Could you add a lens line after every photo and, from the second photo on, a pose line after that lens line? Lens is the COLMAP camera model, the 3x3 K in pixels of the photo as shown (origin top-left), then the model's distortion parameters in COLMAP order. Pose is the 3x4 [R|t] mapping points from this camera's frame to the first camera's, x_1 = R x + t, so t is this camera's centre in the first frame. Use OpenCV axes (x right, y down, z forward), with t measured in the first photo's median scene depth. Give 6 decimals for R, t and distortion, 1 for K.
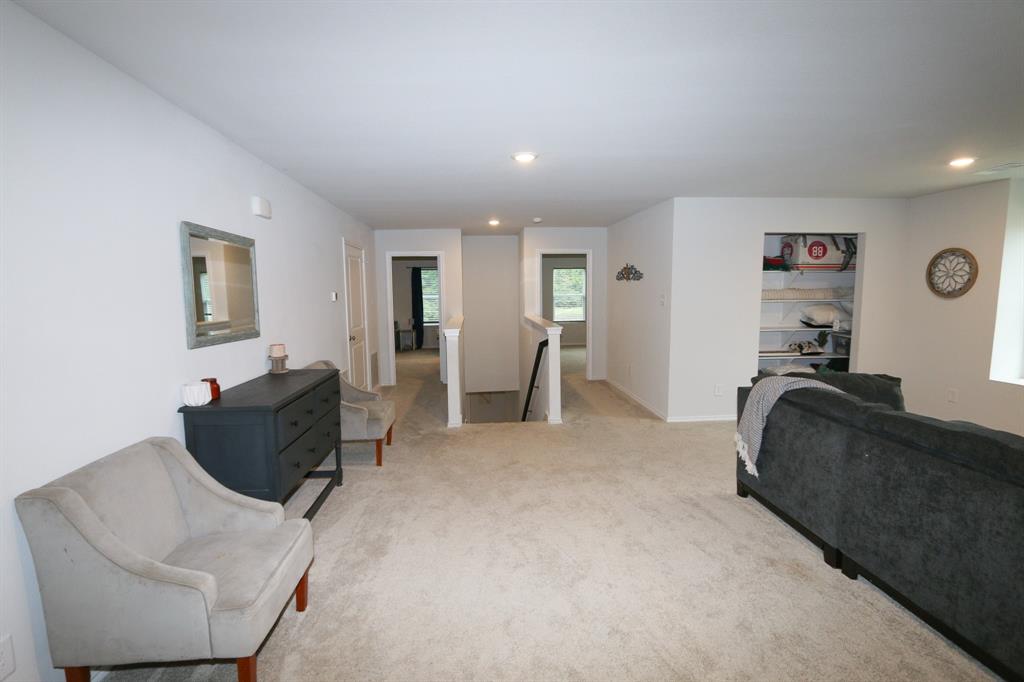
lens RADIAL K [[470.5, 0, 509.3], [0, 470.5, 339.5], [0, 0, 1]] dist [-0.014994, 0.002213]
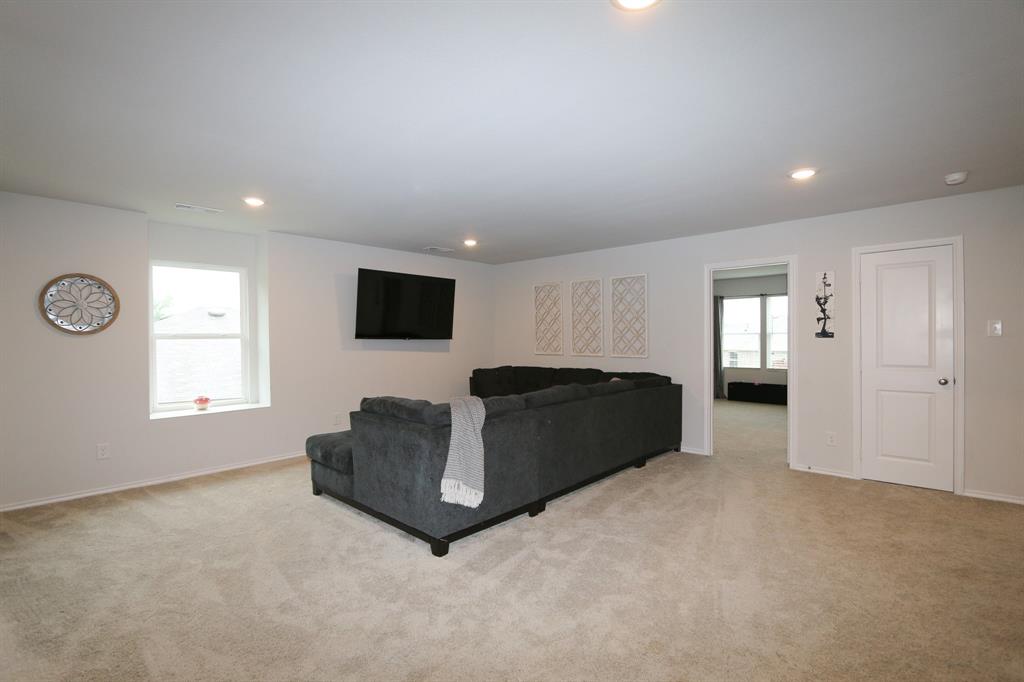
lens RADIAL K [[470.5, 0, 516.1], [0, 470.5, 335.4], [0, 0, 1]] dist [-0.014994, 0.002213]
pose [[-0.676771, 0.013110, 0.736077, -0.160093], [0.087174, 0.994234, 0.062443, -0.073342], [-0.731015, 0.106427, -0.674011, 0.999943]]
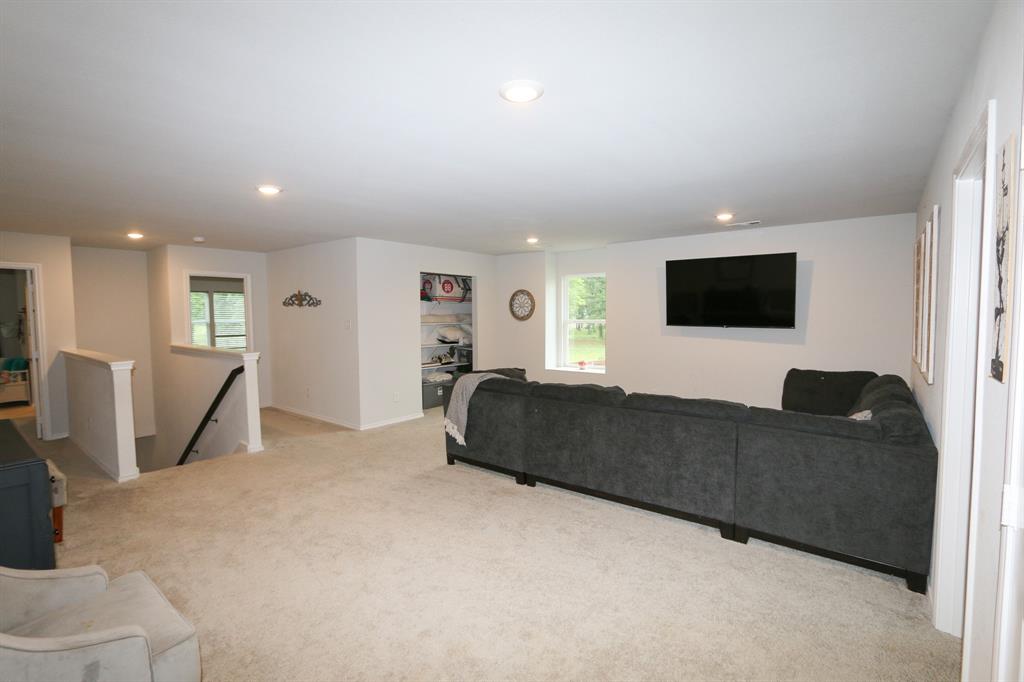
lens RADIAL K [[470.5, 0, 505.2], [0, 470.5, 341.4], [0, 0, 1]] dist [-0.014994, 0.002213]
pose [[0.687107, -0.036597, 0.725634, -0.267237], [0.074699, 0.996996, -0.020450, 0.010322], [-0.722706, 0.068256, 0.687777, -0.061205]]
